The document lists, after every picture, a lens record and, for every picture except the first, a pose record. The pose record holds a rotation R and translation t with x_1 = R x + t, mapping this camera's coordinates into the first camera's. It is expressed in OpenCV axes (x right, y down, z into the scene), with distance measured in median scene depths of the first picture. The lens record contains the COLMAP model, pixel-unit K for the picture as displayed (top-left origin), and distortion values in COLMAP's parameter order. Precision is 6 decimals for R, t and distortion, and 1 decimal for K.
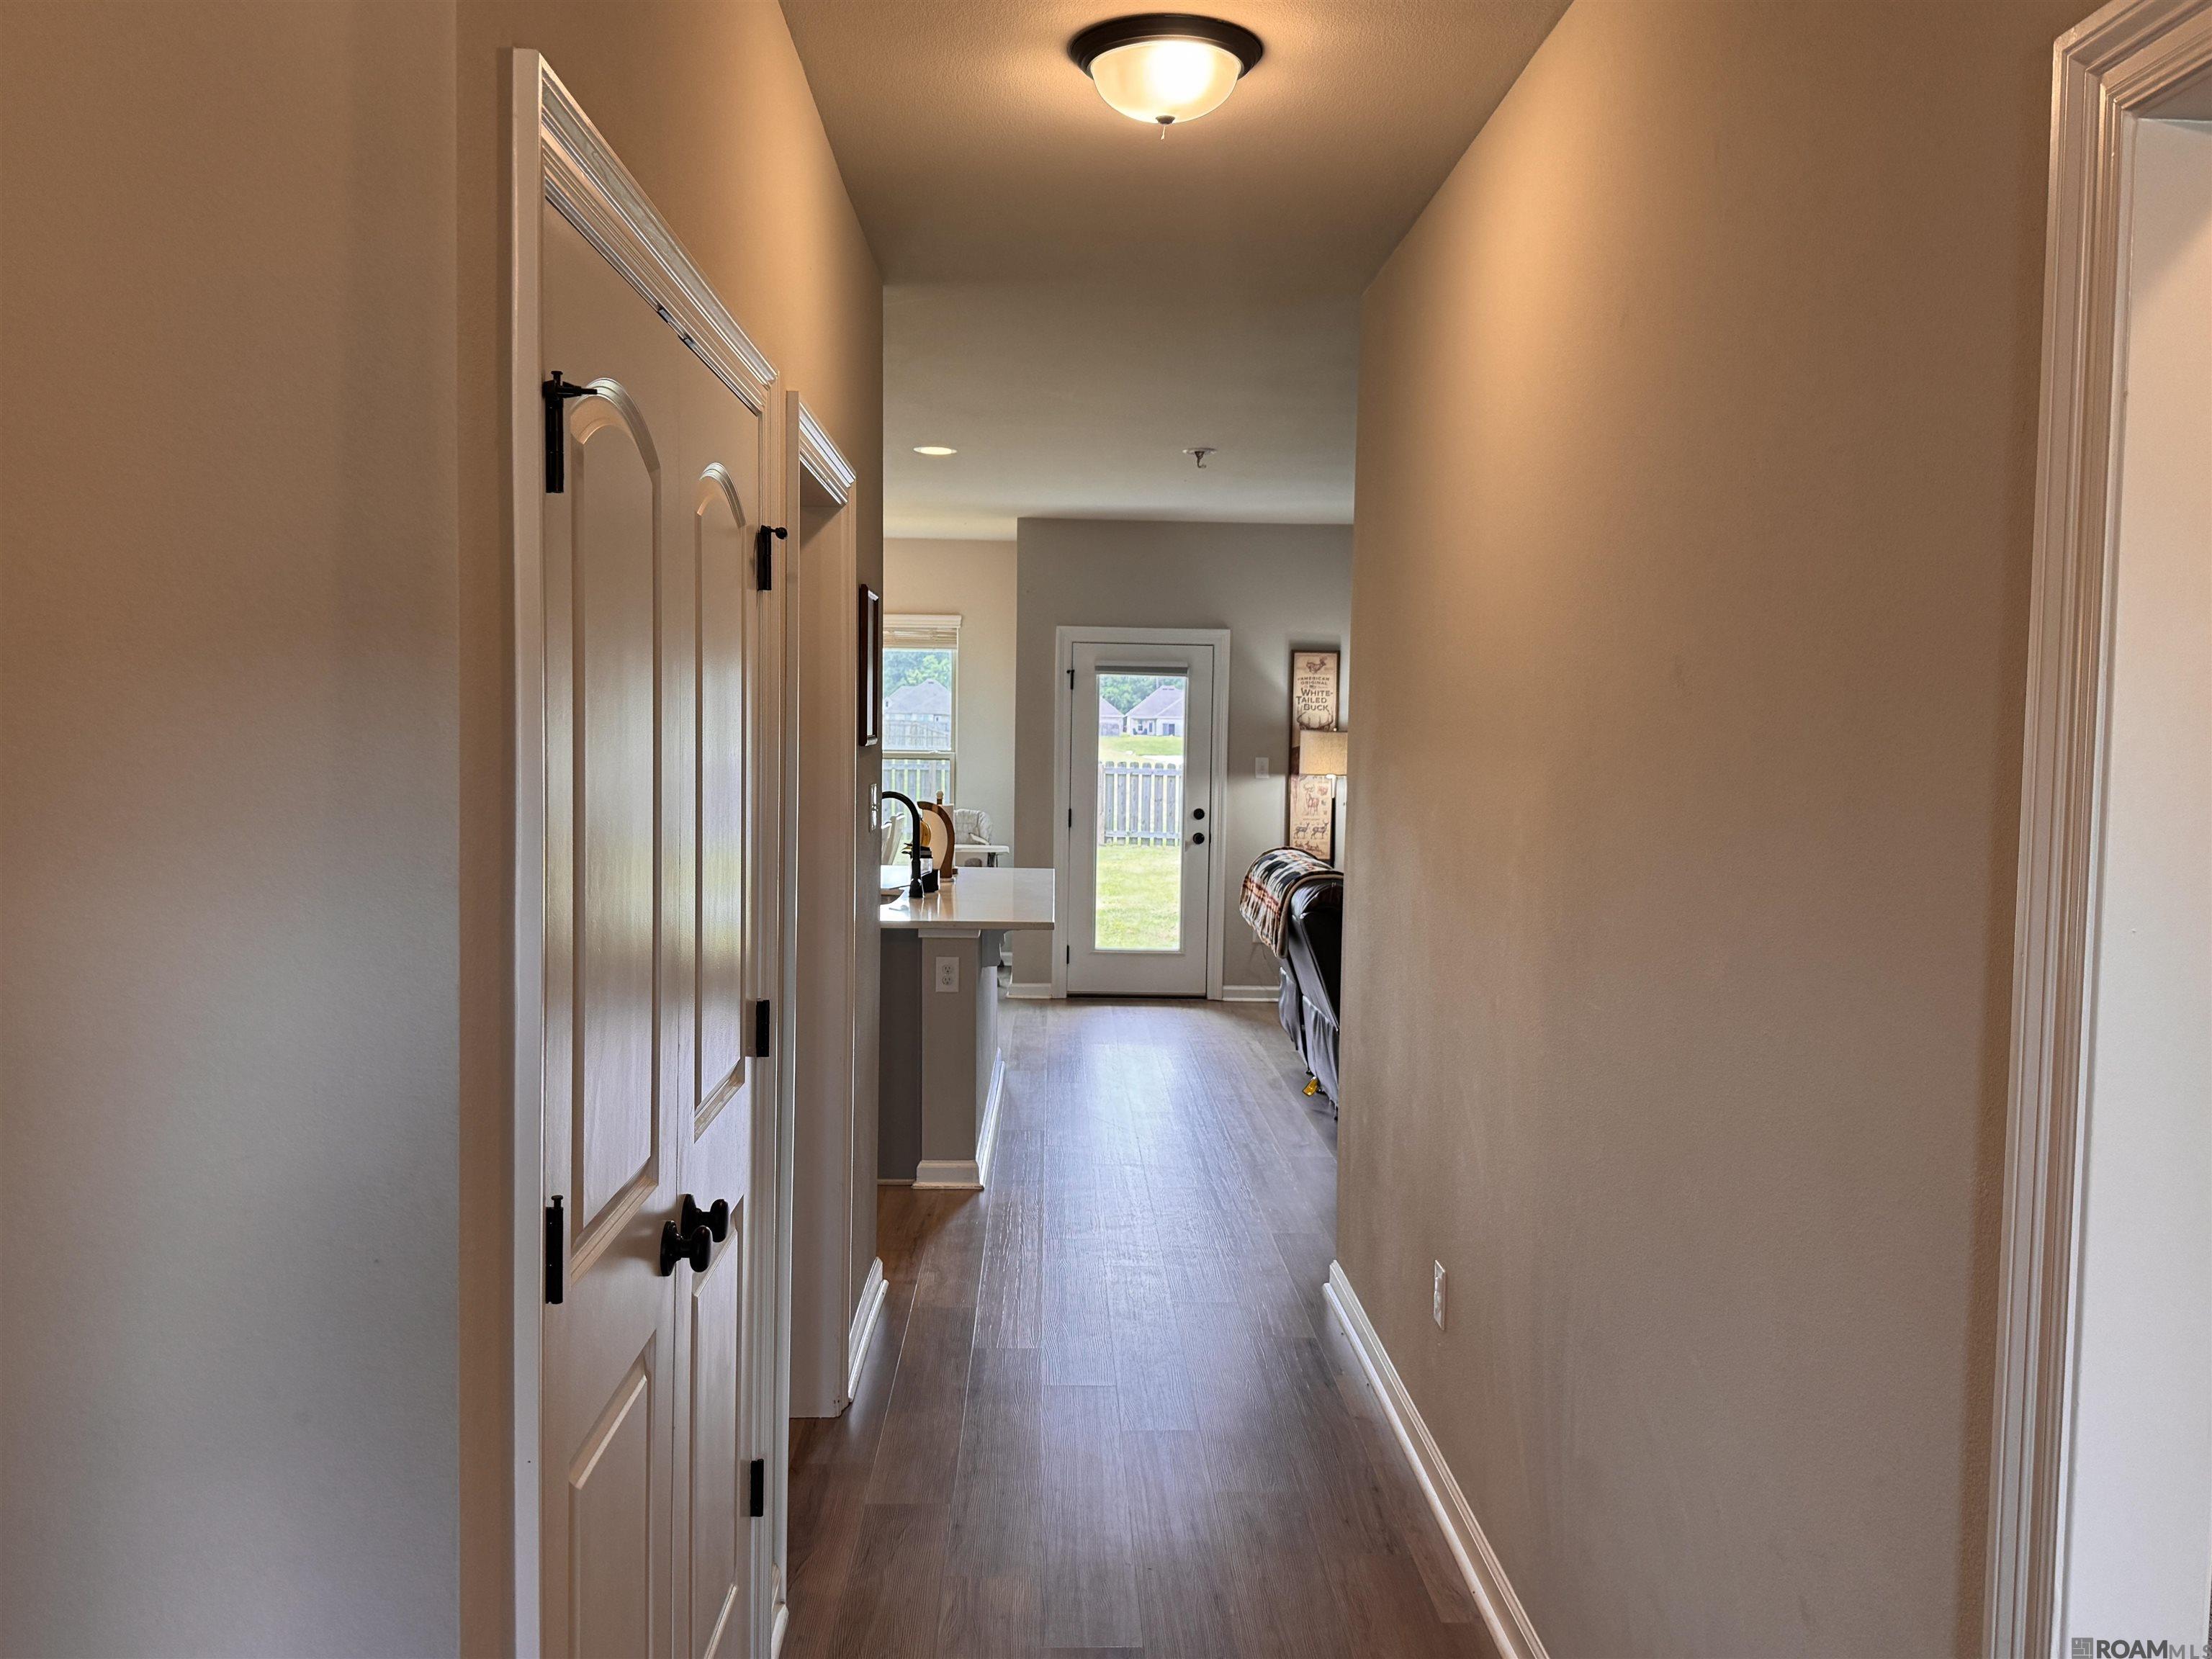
lens RADIAL K [[1772.1, 0, 1106.0], [0, 1772.1, 829.5], [0, 0, 1]] dist [0.157925, -0.350602]
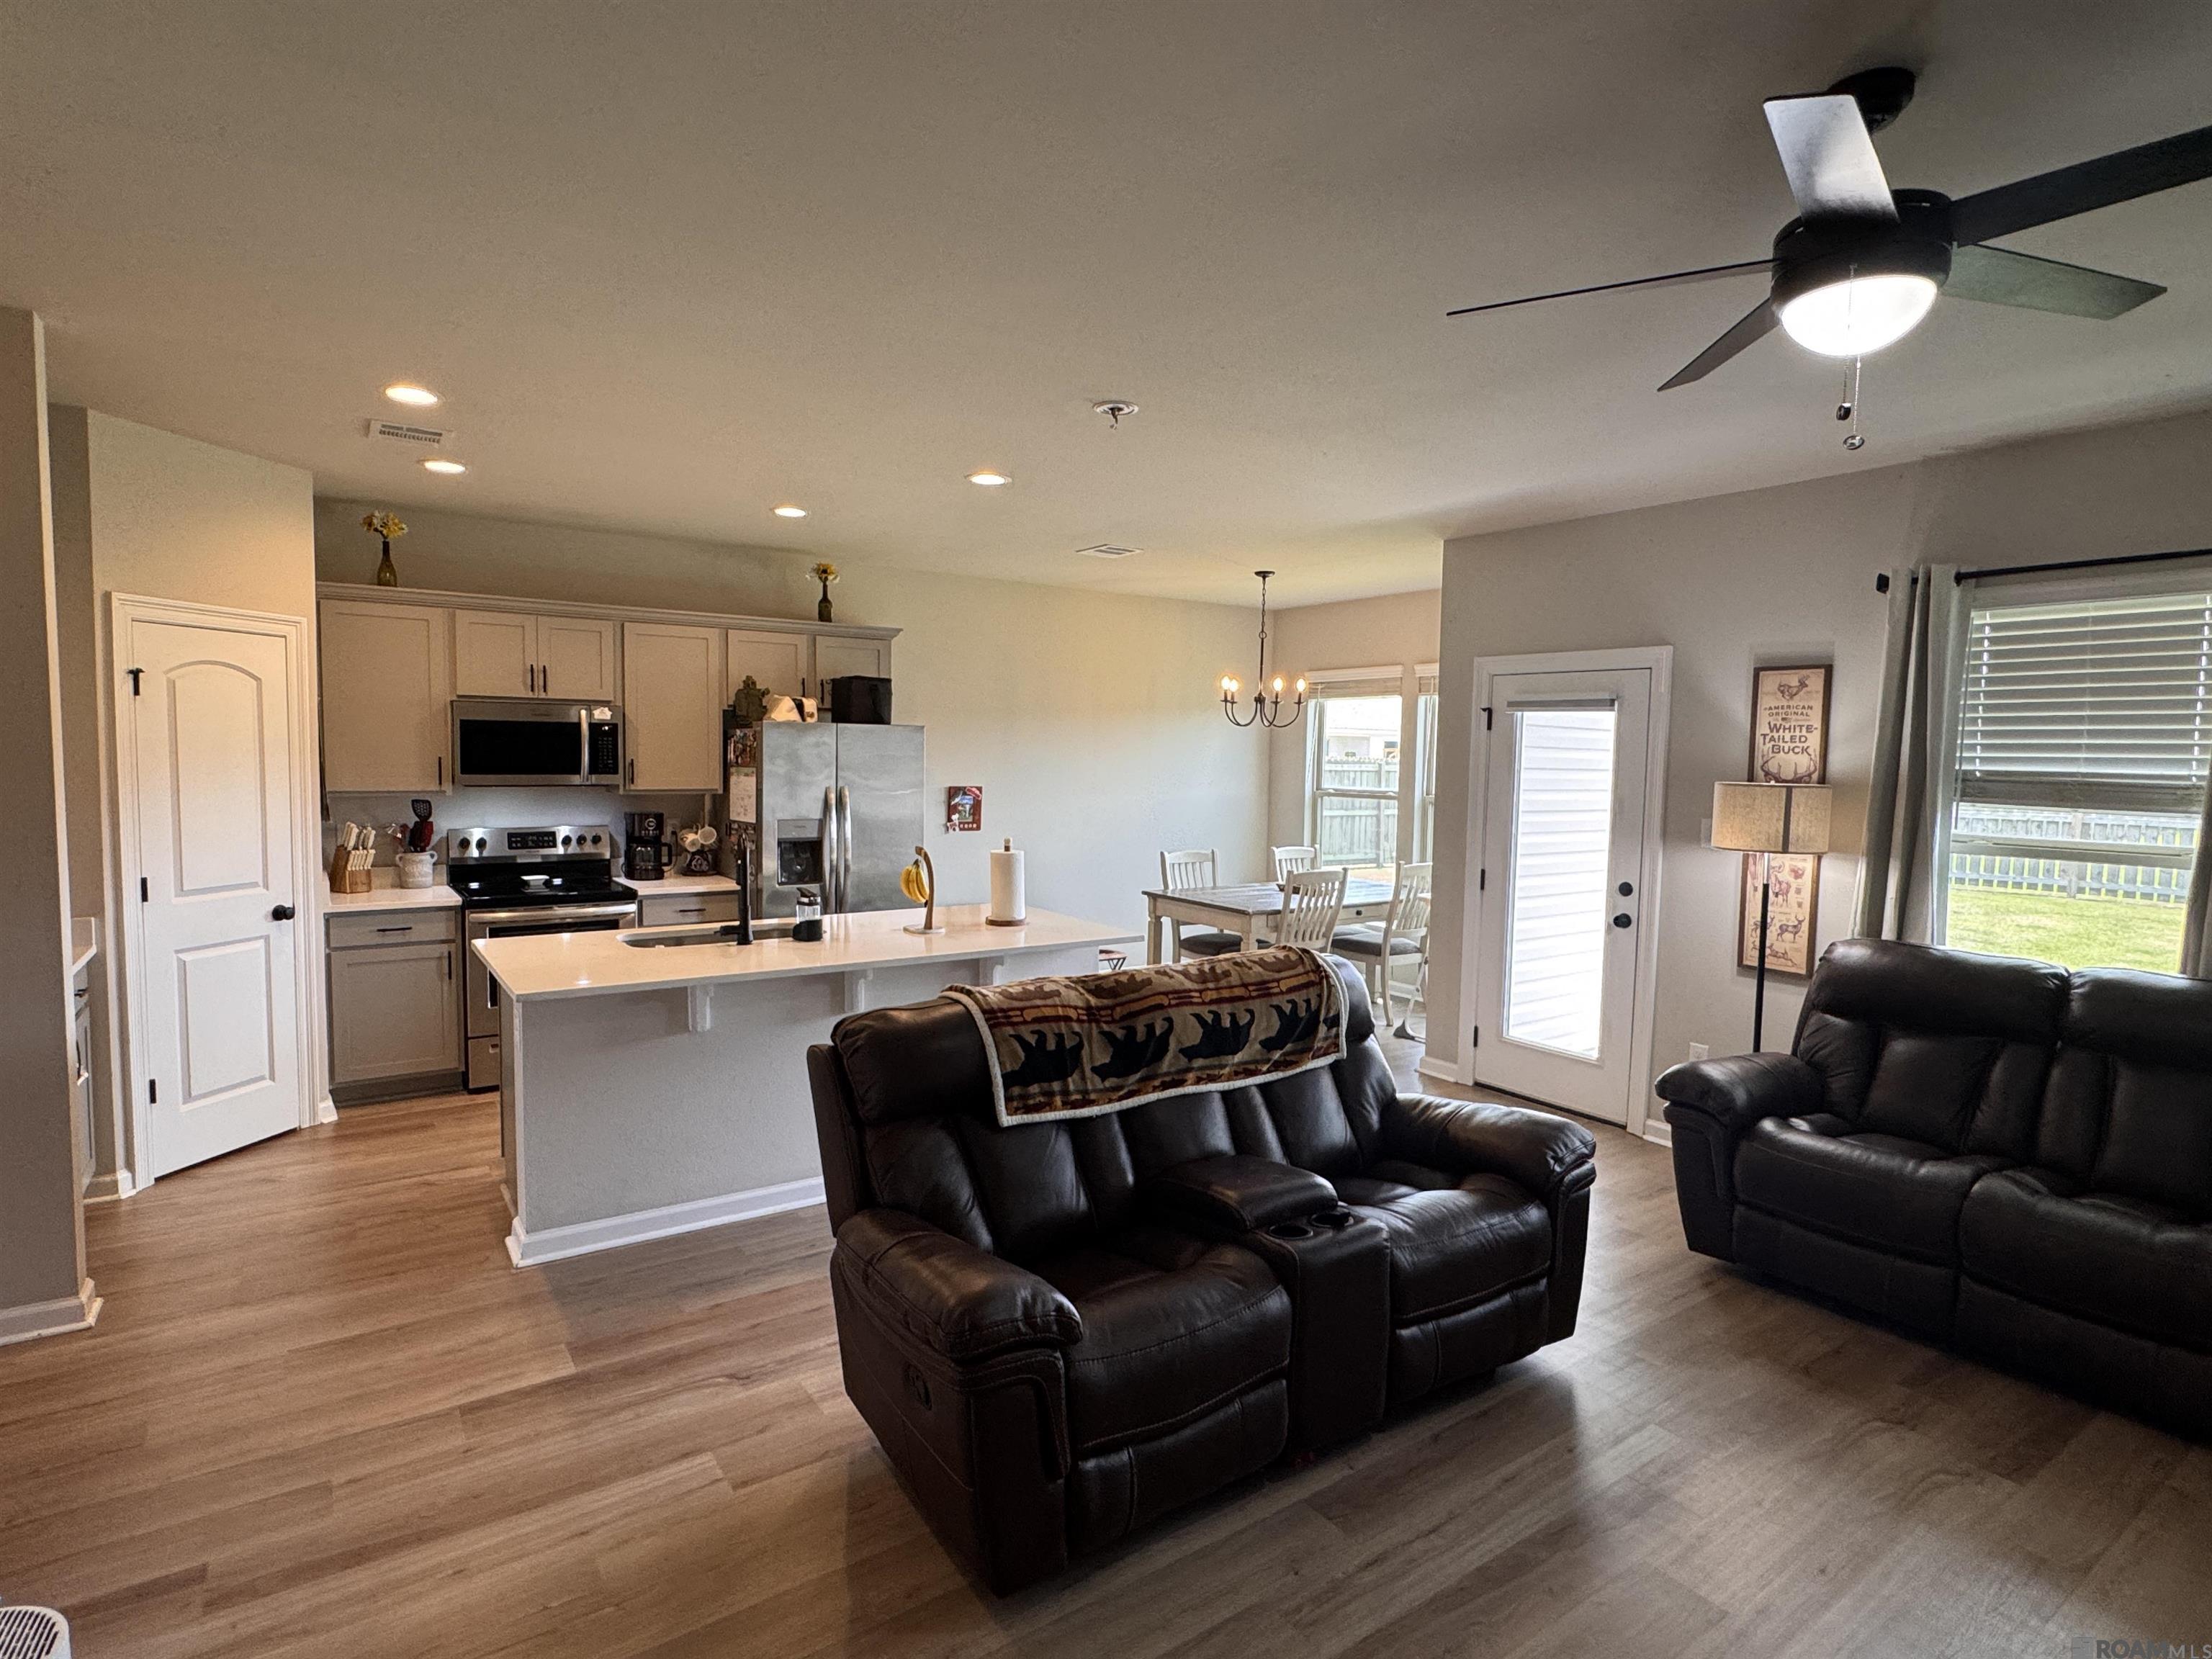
lens RADIAL K [[1157.1, 0, 1106.0], [0, 1157.1, 829.5], [0, 0, 1]] dist [-0.021135, -0.000058]
pose [[0.551344, 0.048508, -0.832866, 0.343054], [-0.060253, 0.998016, 0.018240, -0.030257], [0.832099, 0.040126, 0.553174, 0.538124]]
